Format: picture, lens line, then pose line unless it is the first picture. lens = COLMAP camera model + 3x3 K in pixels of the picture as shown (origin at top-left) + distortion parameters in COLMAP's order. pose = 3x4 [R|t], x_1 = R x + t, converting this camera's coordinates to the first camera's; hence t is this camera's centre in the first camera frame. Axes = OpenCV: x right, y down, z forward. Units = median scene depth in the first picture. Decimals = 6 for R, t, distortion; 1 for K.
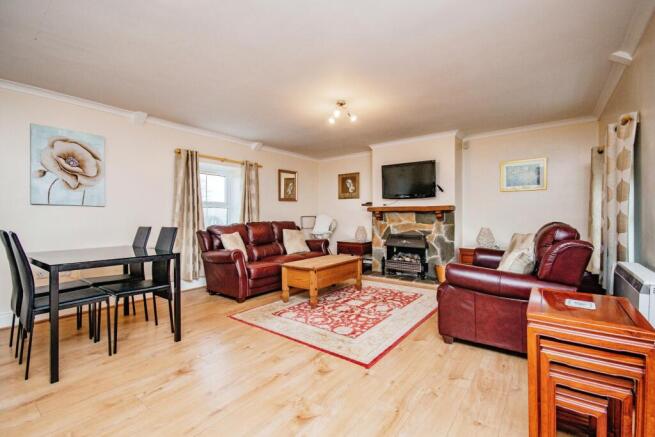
lens RADIAL K [[301.6, 0, 327.5], [0, 301.6, 218.5], [0, 0, 1]] dist [0.001168, 0.000160]
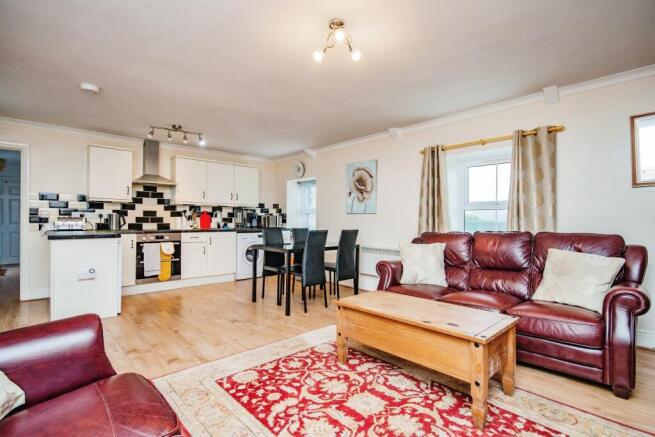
lens RADIAL K [[314.2, 0, 327.5], [0, 314.2, 218.5], [0, 0, 1]] dist [0.000530, -0.000233]
pose [[-0.189786, -0.004114, -0.981817, 0.681443], [-0.006497, 0.999975, -0.002935, -0.014518], [0.981804, 0.005822, -0.189808, 1.180410]]
